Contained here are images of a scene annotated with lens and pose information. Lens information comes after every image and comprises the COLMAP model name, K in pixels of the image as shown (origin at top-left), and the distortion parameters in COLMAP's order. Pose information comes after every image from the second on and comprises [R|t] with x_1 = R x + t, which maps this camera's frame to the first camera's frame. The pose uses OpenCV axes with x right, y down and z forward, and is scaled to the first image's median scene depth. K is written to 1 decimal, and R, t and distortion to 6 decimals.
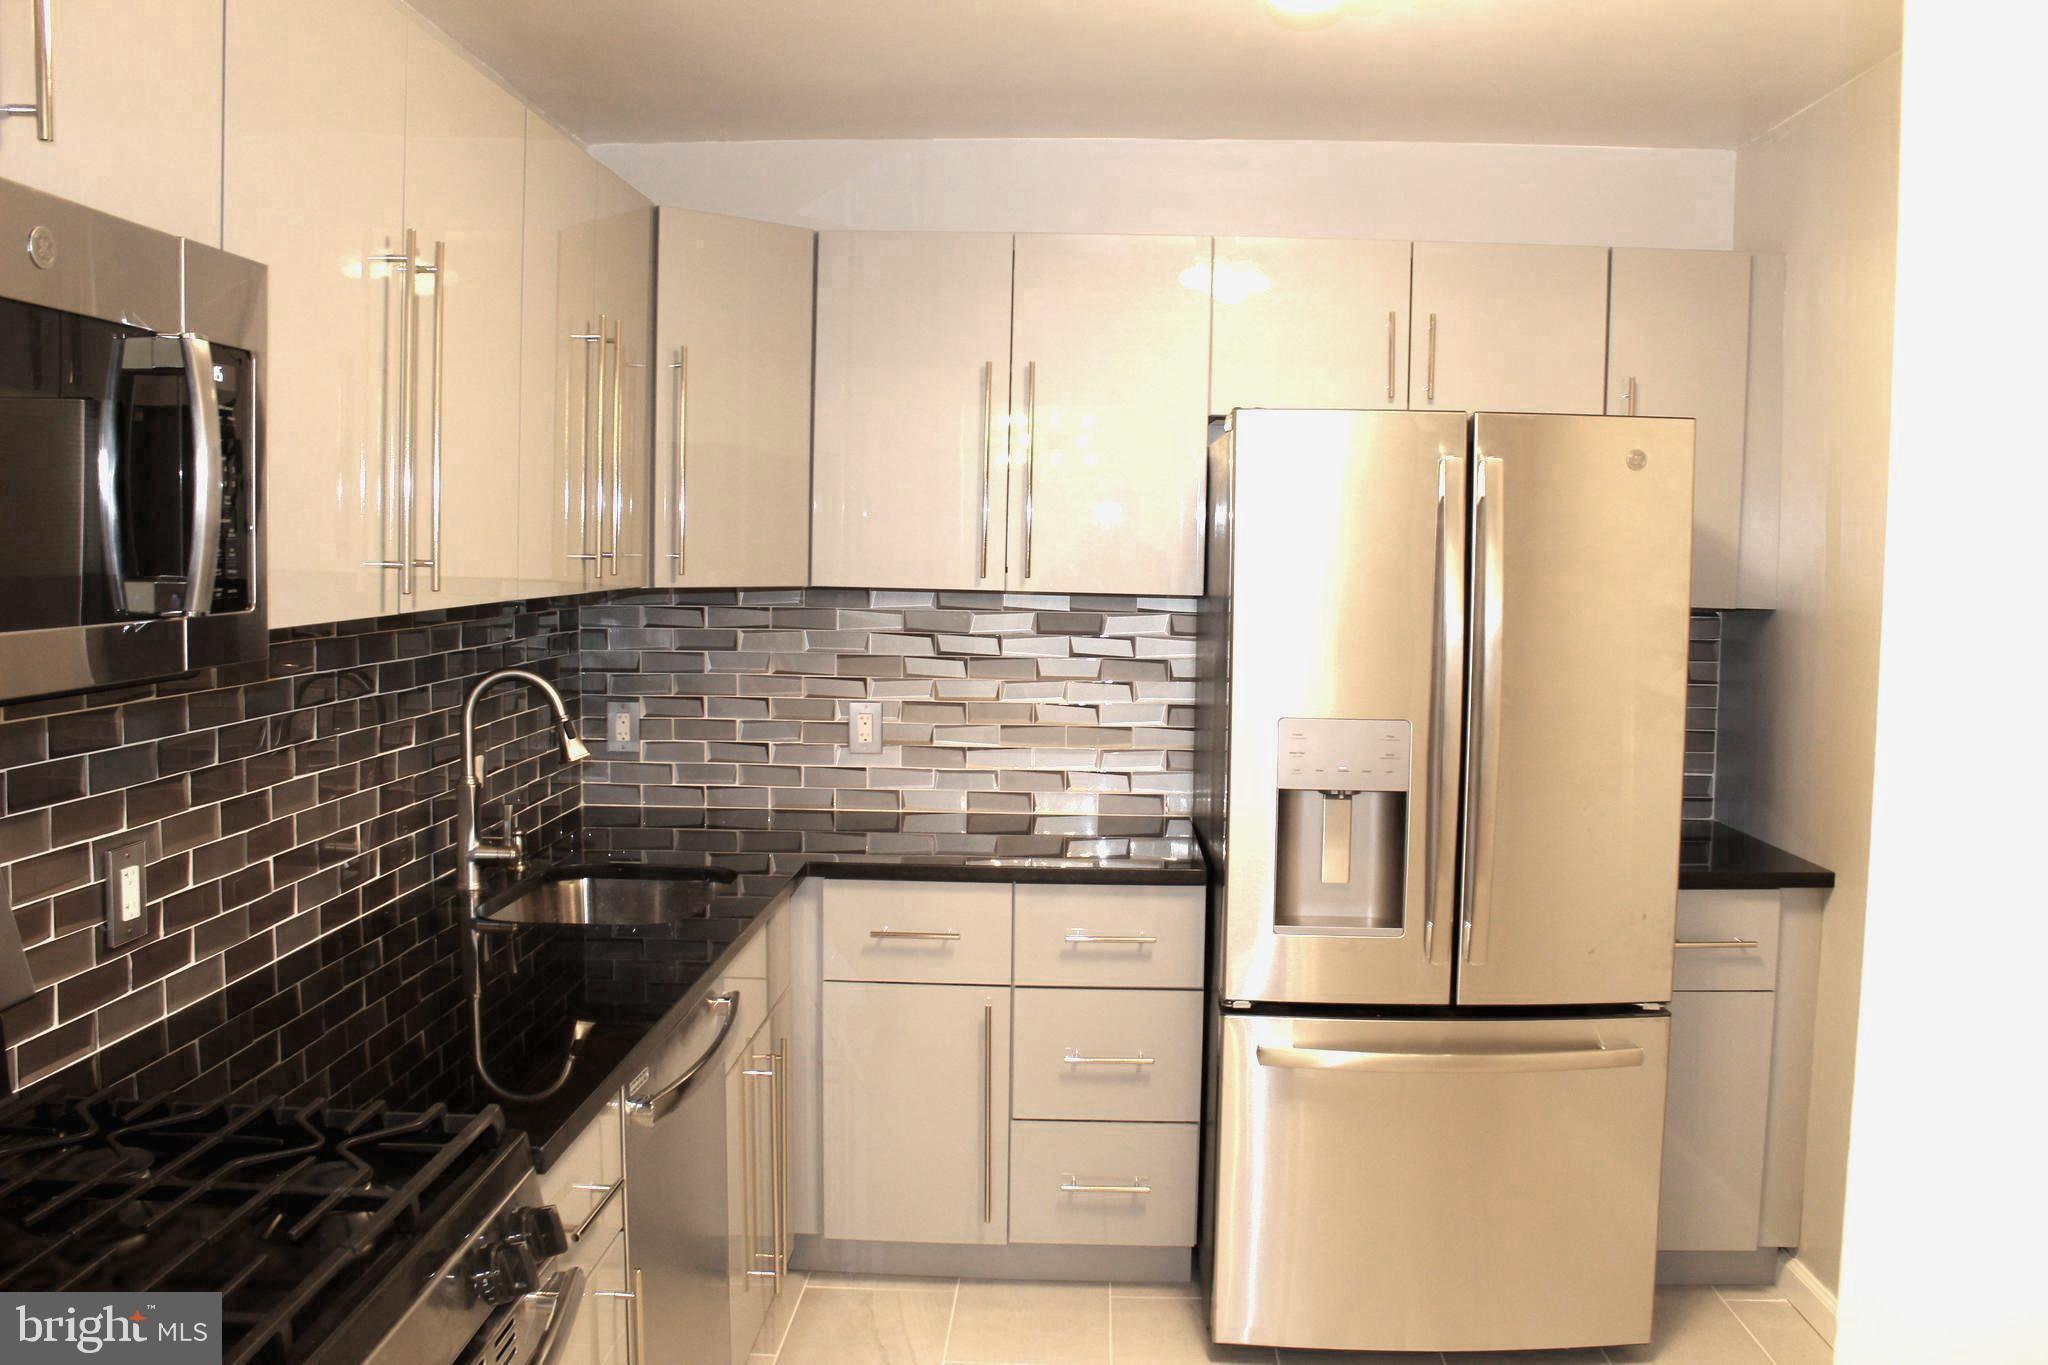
lens RADIAL K [[1732.2, 0, 1026.9], [0, 1732.2, 671.2], [0, 0, 1]] dist [-0.167437, 0.157827]
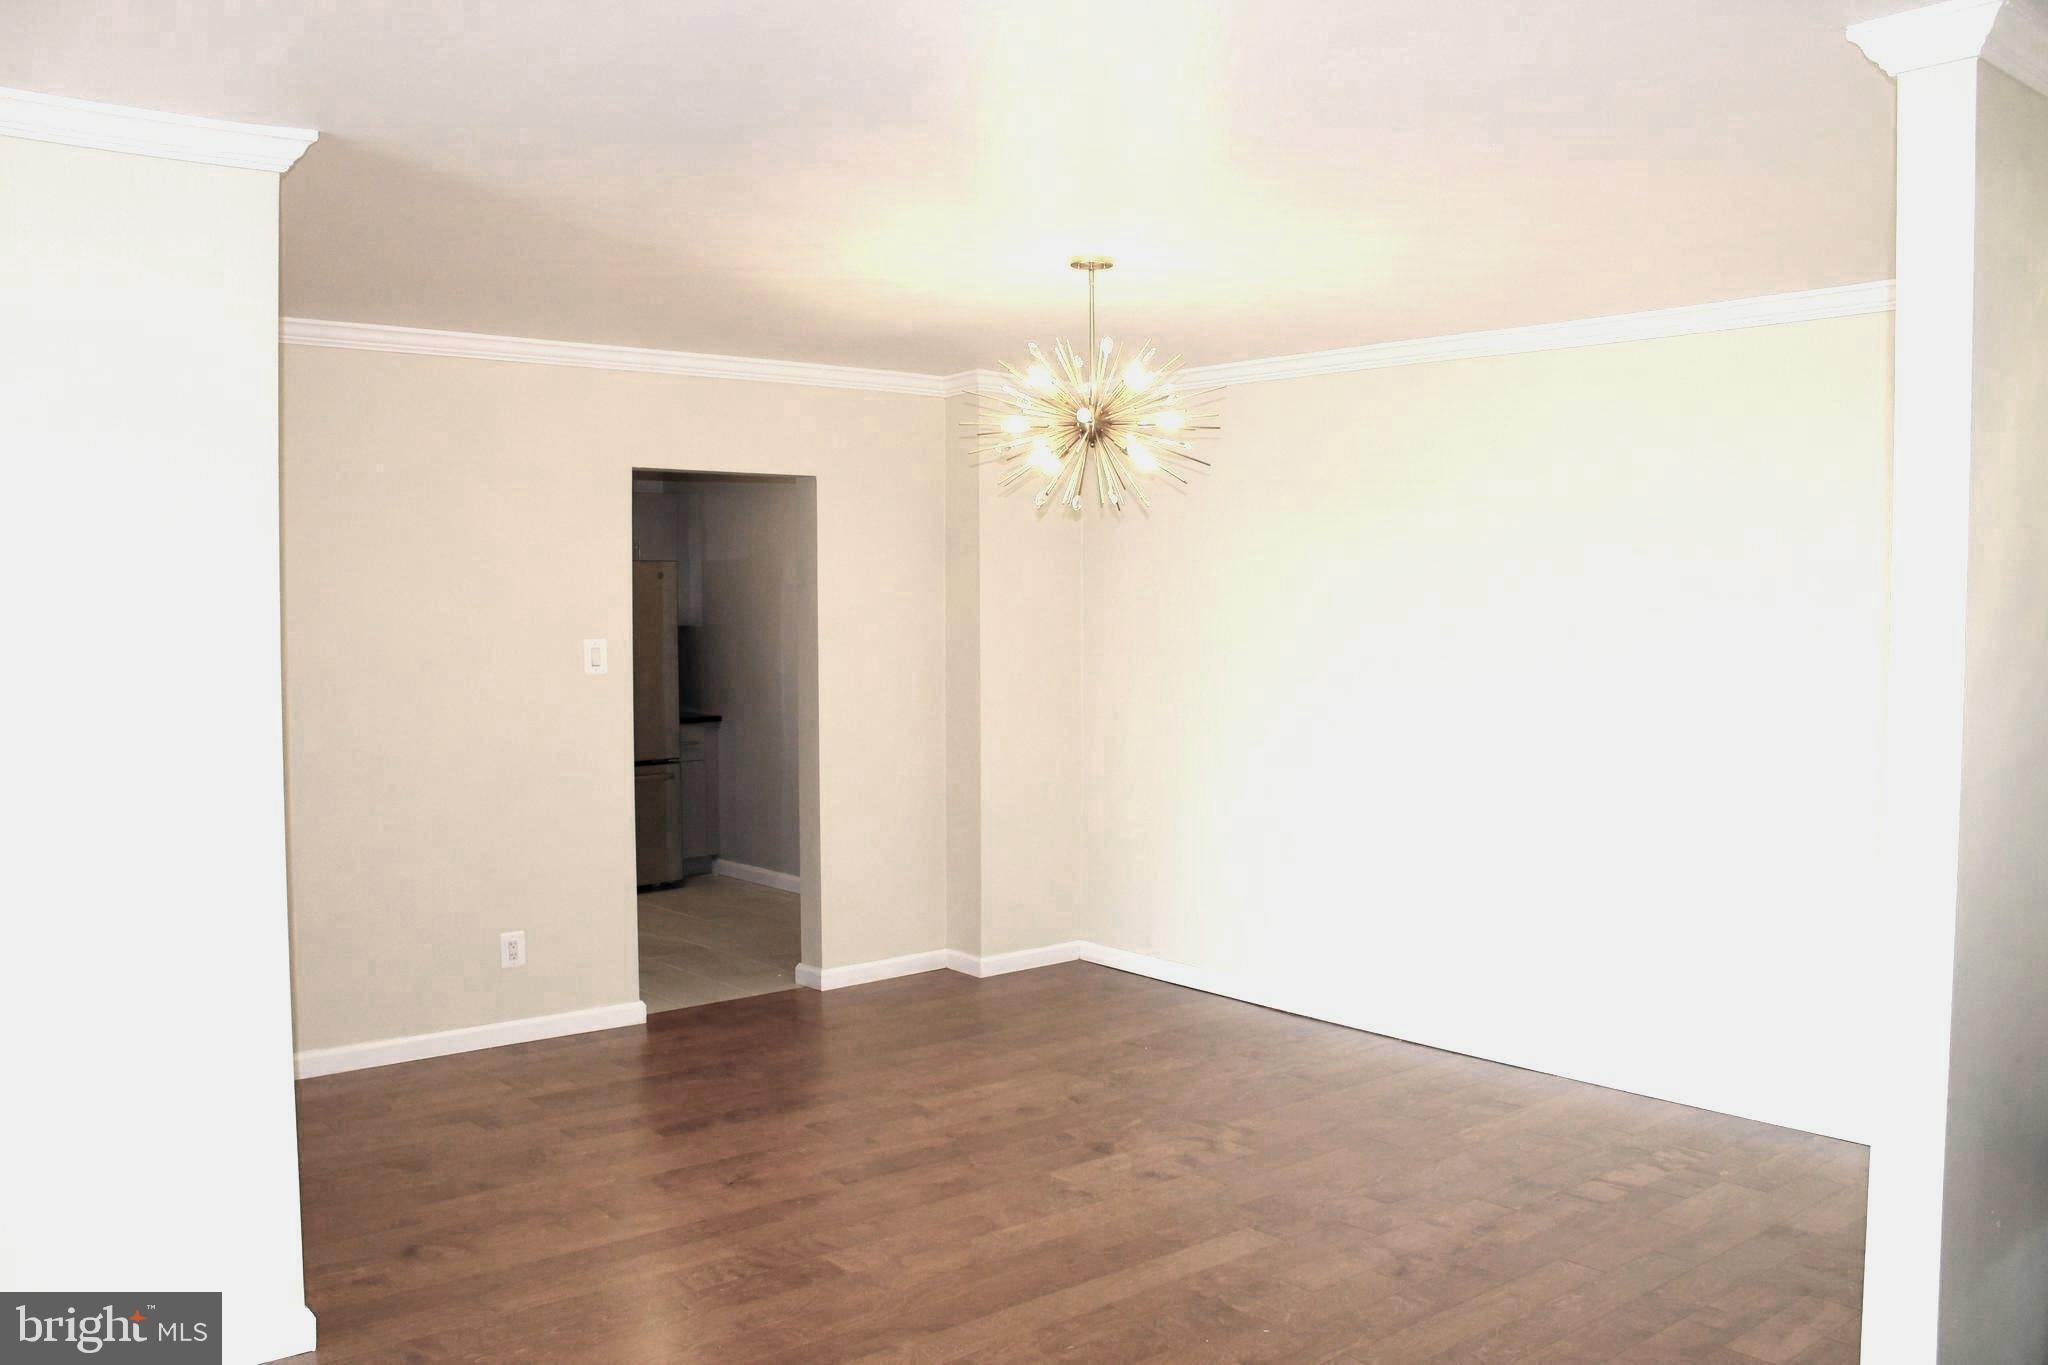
lens RADIAL K [[1732.2, 0, 1026.9], [0, 1732.2, 671.2], [0, 0, 1]] dist [-0.167437, 0.157827]
pose [[0.778357, -0.036704, 0.626747, -0.975412], [0.054320, 0.998483, -0.008985, 0.088066], [-0.625467, 0.041038, 0.779171, -1.665036]]
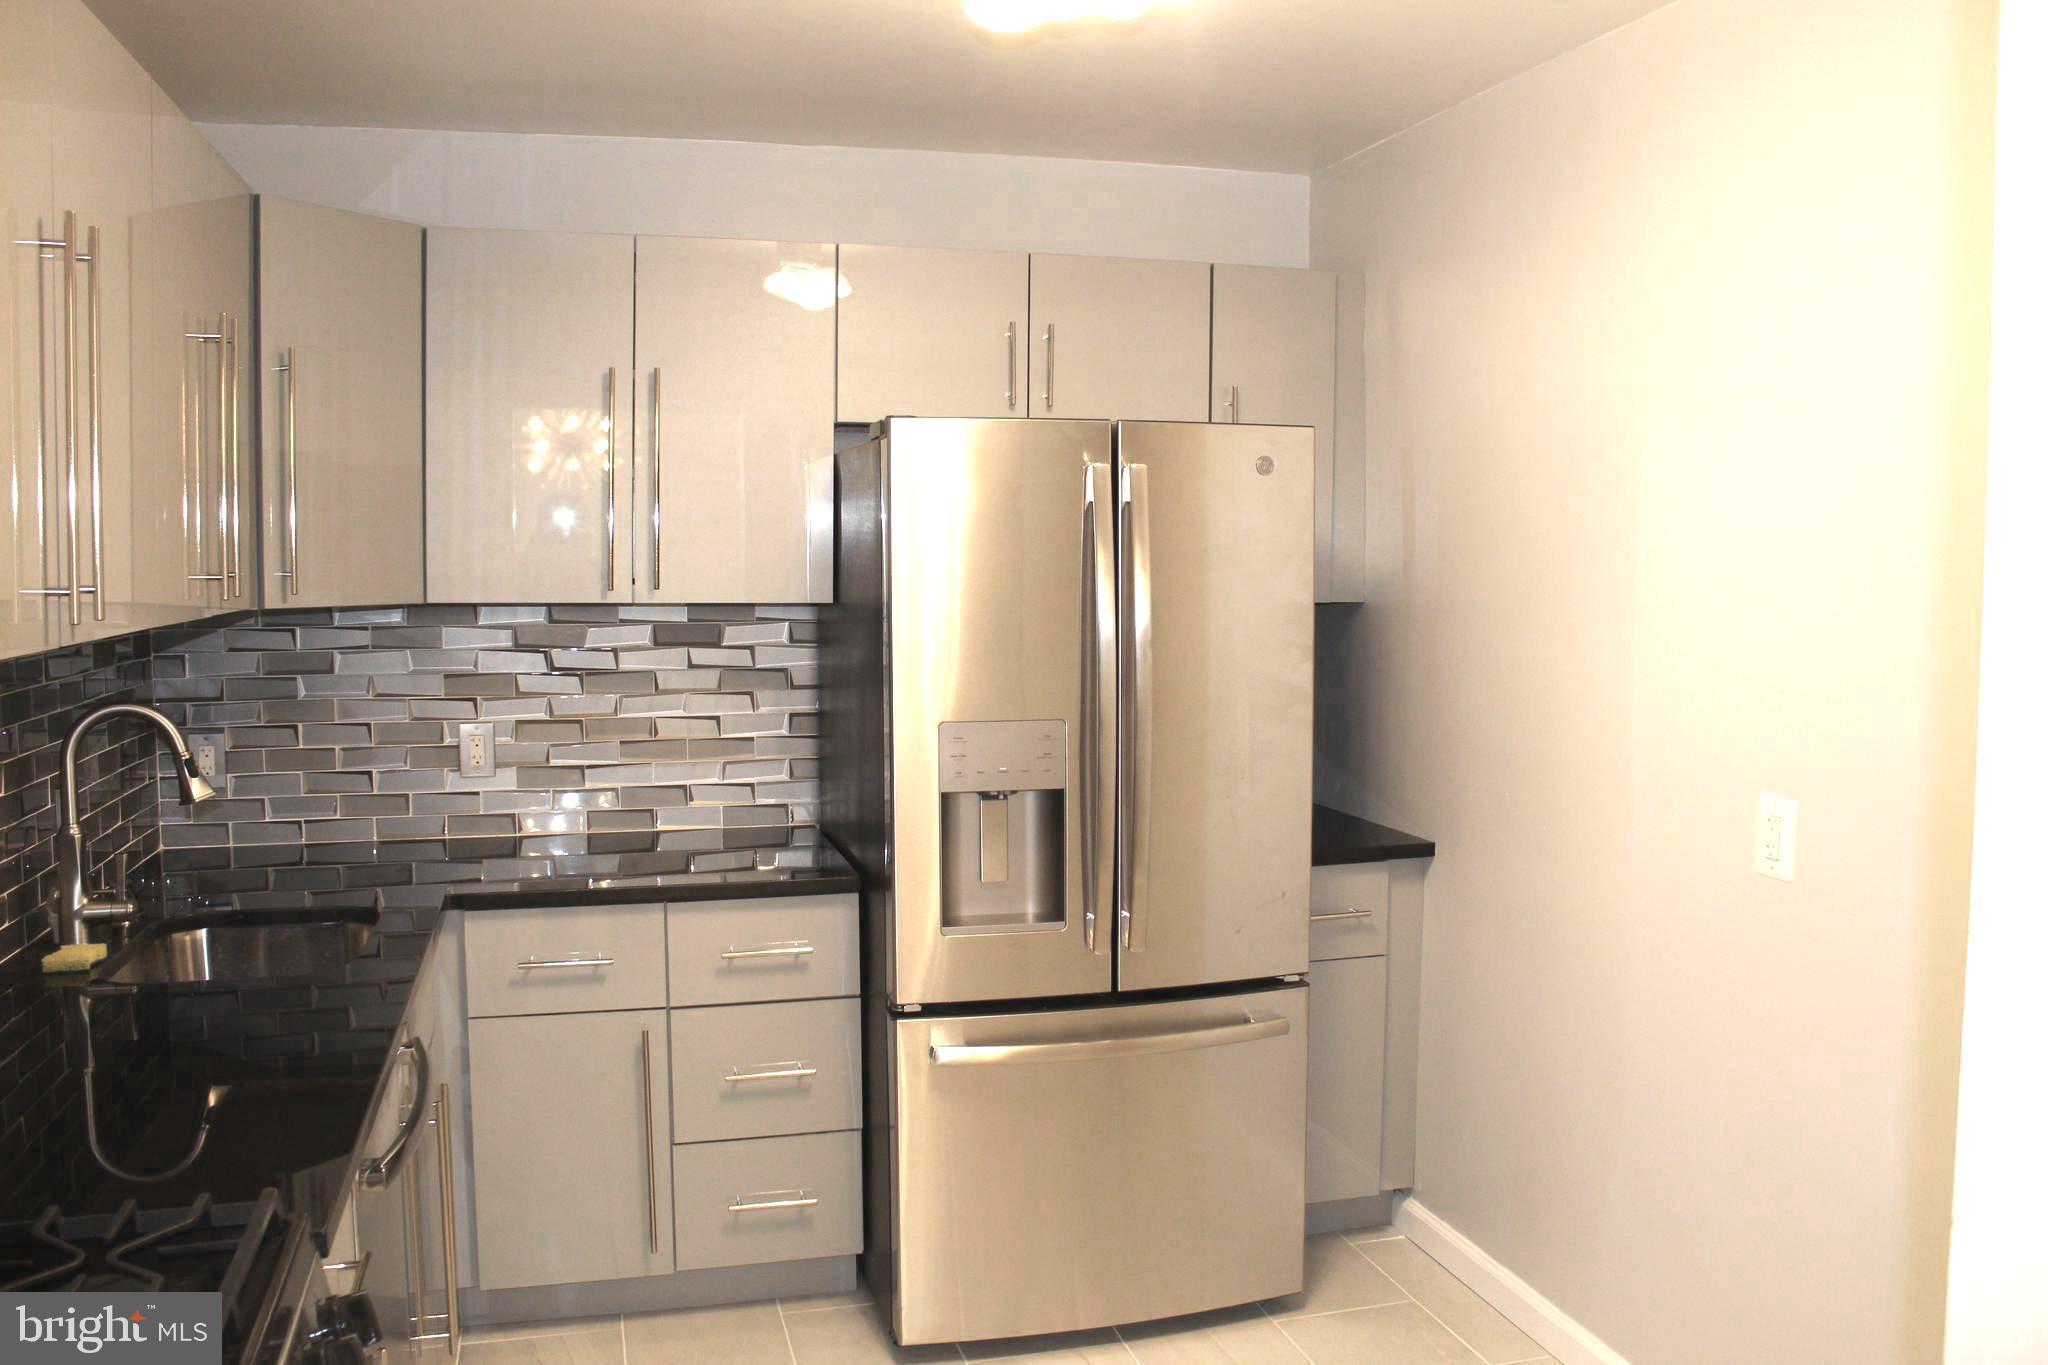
lens RADIAL K [[1732.2, 0, 1026.9], [0, 1732.2, 671.2], [0, 0, 1]] dist [-0.167437, 0.157827]
pose [[0.954211, -0.034125, 0.297182, -0.093096], [0.034492, 0.999397, 0.004011, -0.004569], [-0.297139, 0.006423, 0.954812, 0.013687]]
